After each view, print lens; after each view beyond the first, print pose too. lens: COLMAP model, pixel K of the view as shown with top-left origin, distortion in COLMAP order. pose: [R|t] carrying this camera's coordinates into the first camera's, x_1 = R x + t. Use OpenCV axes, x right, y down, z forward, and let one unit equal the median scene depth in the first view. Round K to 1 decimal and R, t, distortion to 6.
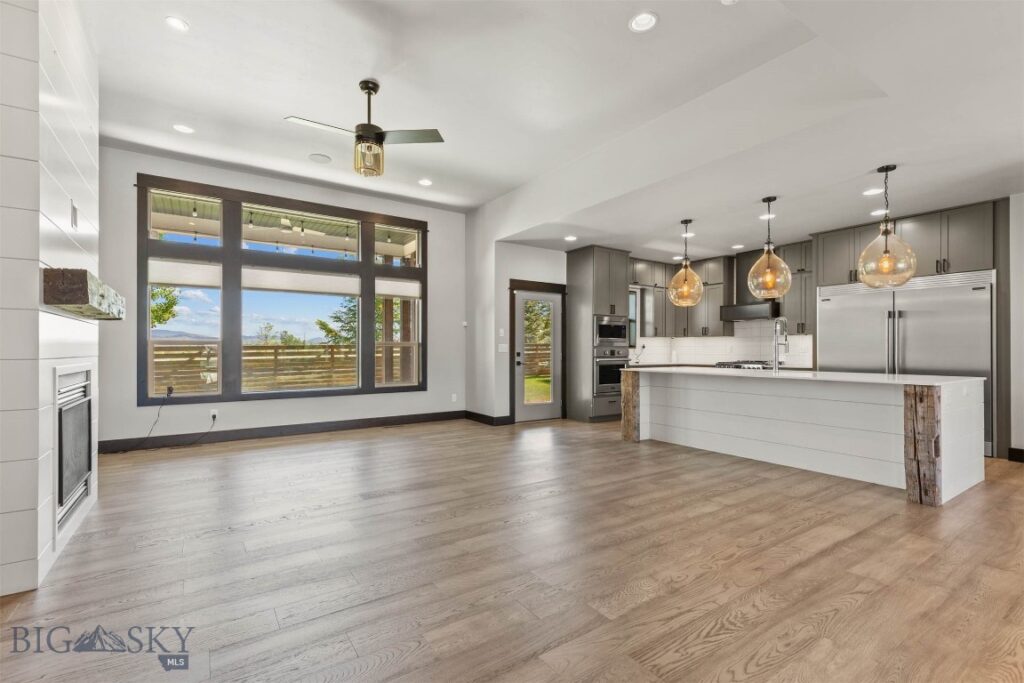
lens RADIAL K [[462.9, 0, 514.3], [0, 462.9, 345.1], [0, 0, 1]] dist [0.008288, -0.000037]
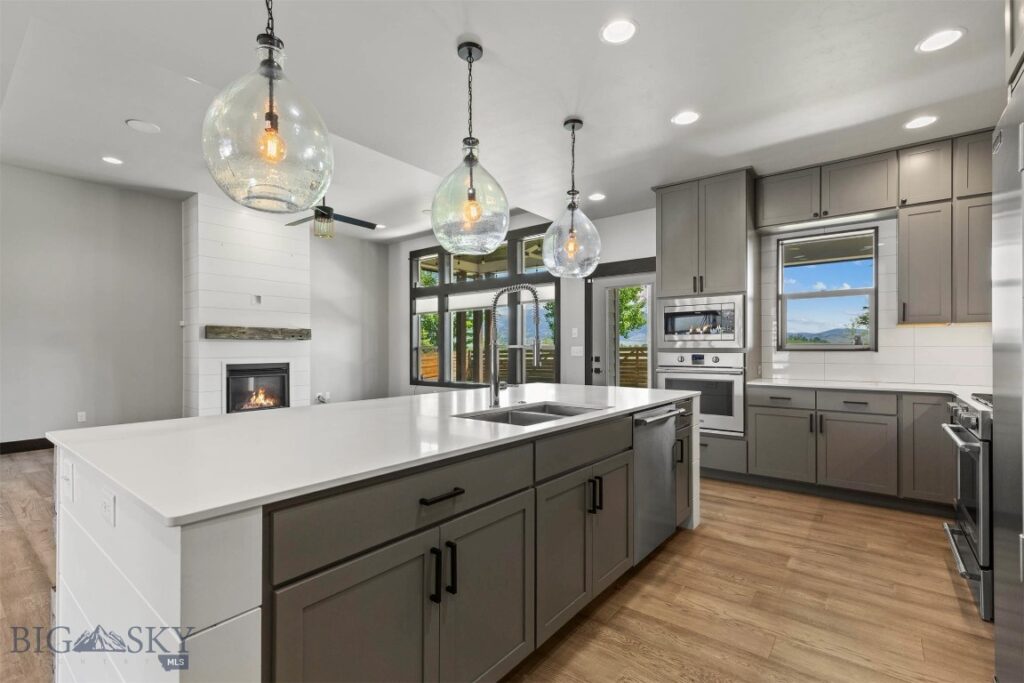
lens RADIAL K [[462.9, 0, 509.2], [0, 462.9, 347.2], [0, 0, 1]] dist [0.008288, -0.000037]
pose [[0.294688, -0.006421, -0.955572, 0.724171], [0.013107, 0.999911, -0.002676, -0.000241], [0.955504, -0.011736, 0.294746, 0.627880]]
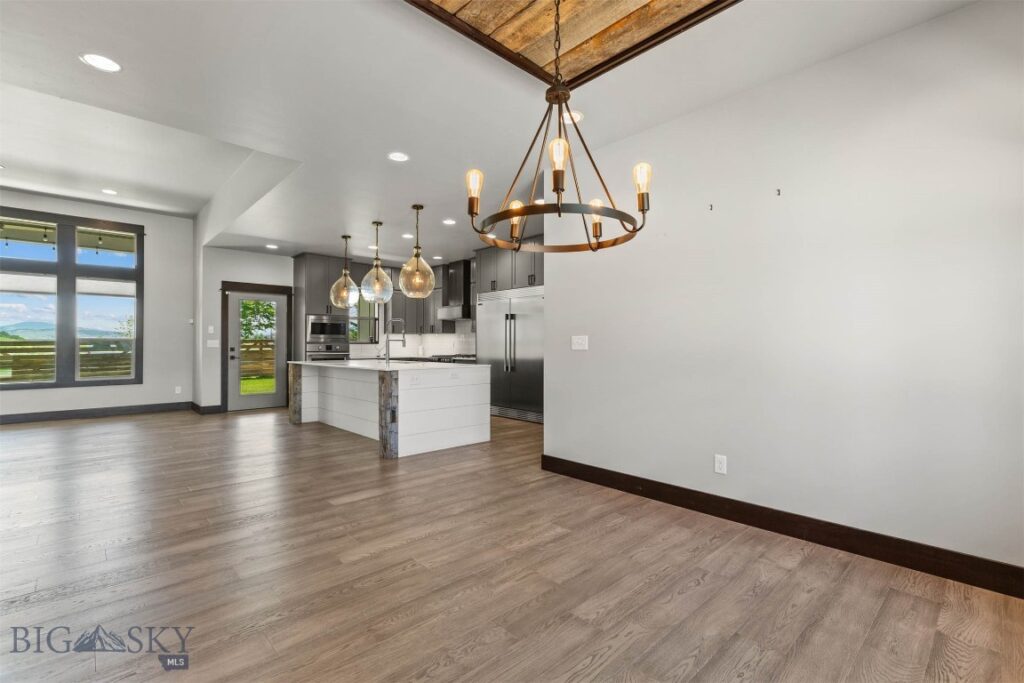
lens RADIAL K [[462.9, 0, 510.1], [0, 462.9, 338.1], [0, 0, 1]] dist [0.008288, -0.000037]
pose [[0.989353, 0.000734, 0.145535, 0.506388], [-0.000231, 0.999994, -0.003477, -0.003303], [-0.145536, 0.003406, 0.989347, -0.193309]]
